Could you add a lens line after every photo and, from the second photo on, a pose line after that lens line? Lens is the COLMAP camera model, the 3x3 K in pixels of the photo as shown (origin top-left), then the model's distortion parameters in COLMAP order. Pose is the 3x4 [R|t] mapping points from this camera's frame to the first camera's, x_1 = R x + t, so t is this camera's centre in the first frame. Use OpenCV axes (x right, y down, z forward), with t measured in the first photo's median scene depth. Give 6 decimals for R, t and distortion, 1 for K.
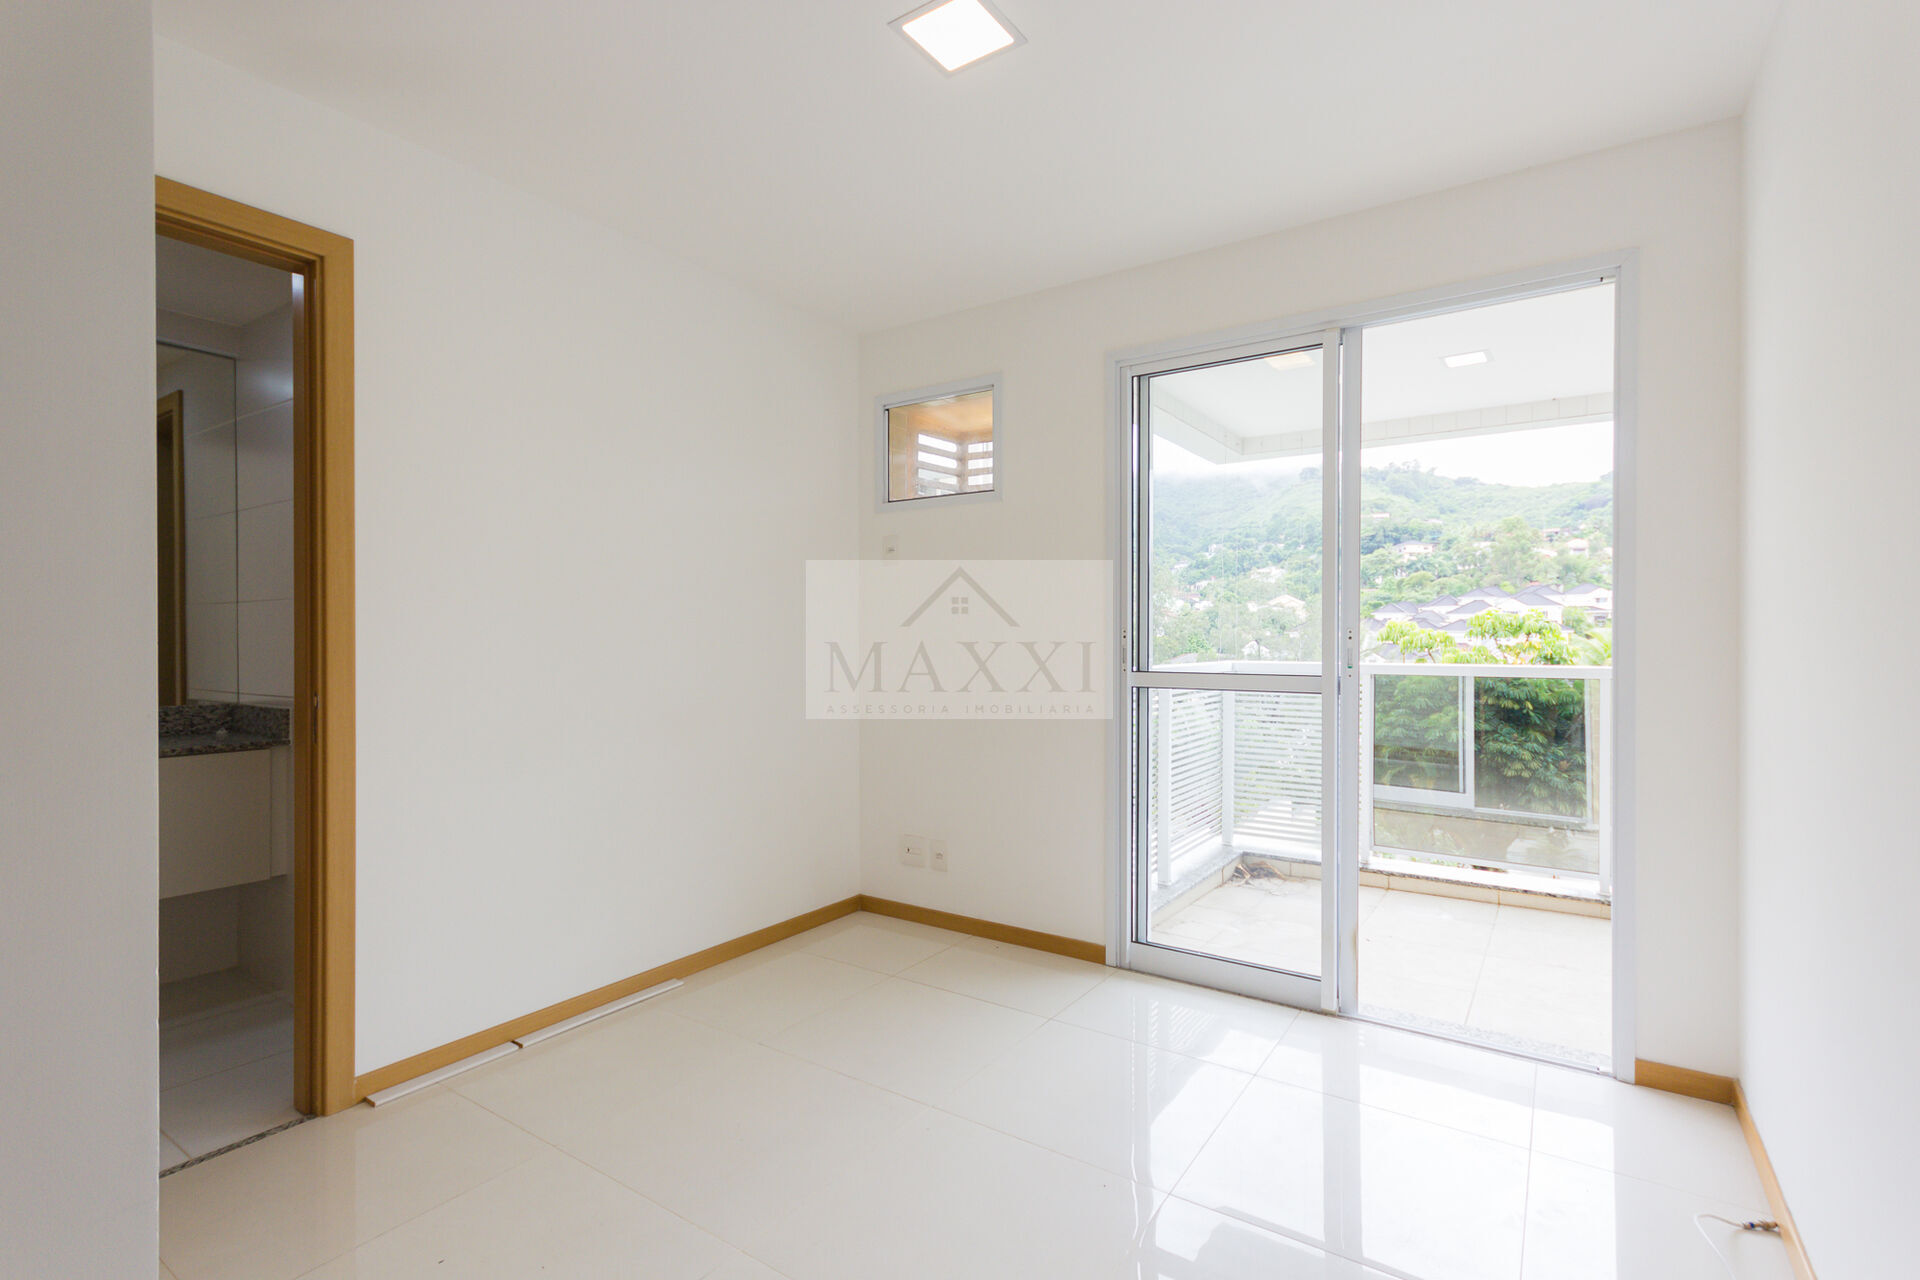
lens RADIAL K [[895.6, 0, 969.0], [0, 895.6, 638.0], [0, 0, 1]] dist [0.009096, 0.000369]
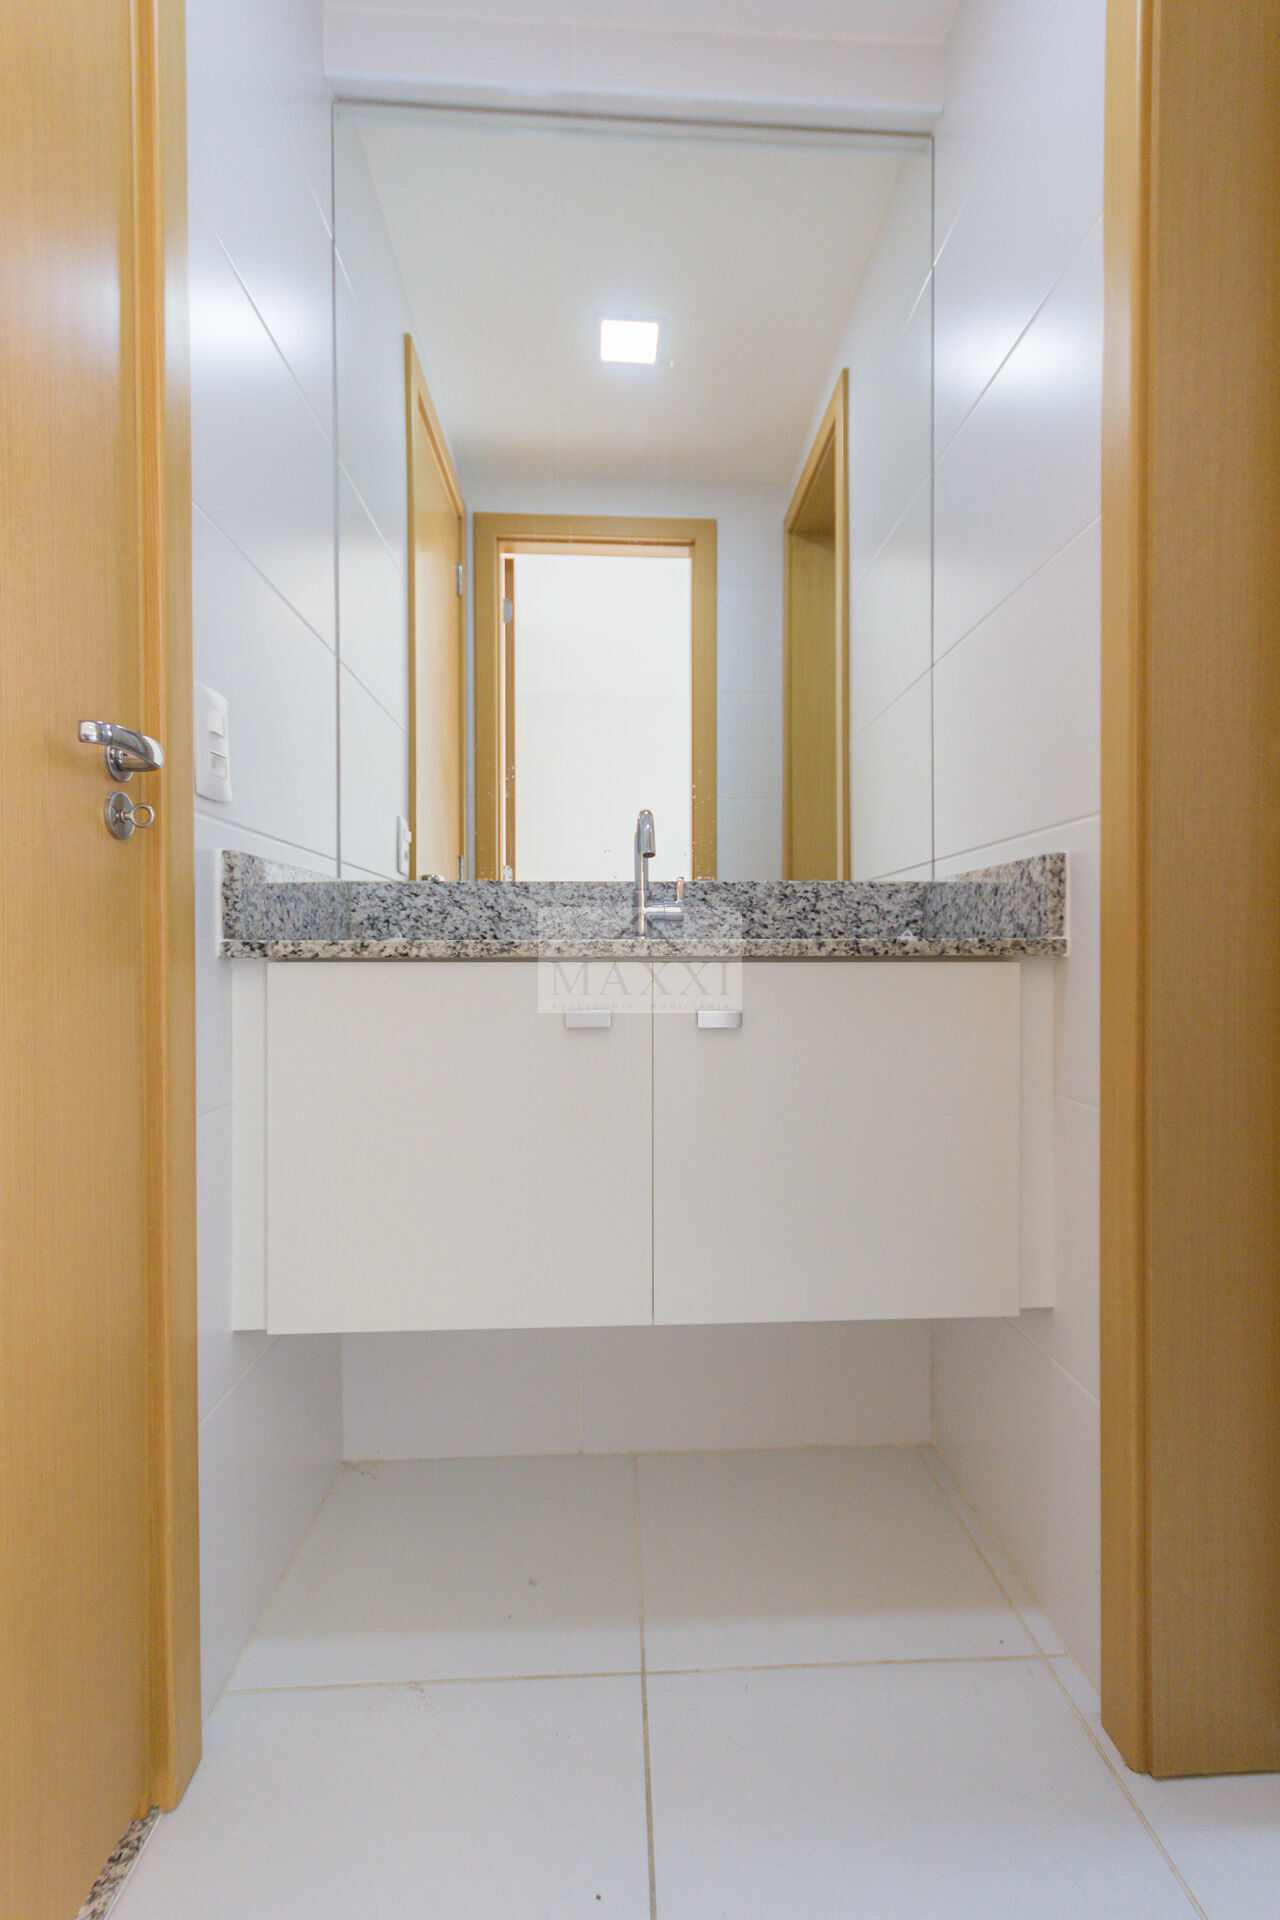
lens RADIAL K [[895.6, 0, 648.6], [0, 895.6, 958.9], [0, 0, 1]] dist [0.009096, 0.000369]
pose [[0.590234, 0.010106, -0.807169, -0.531805], [-0.003512, 0.999944, 0.009952, 0.110897], [0.807224, -0.003039, 0.590237, 0.616308]]
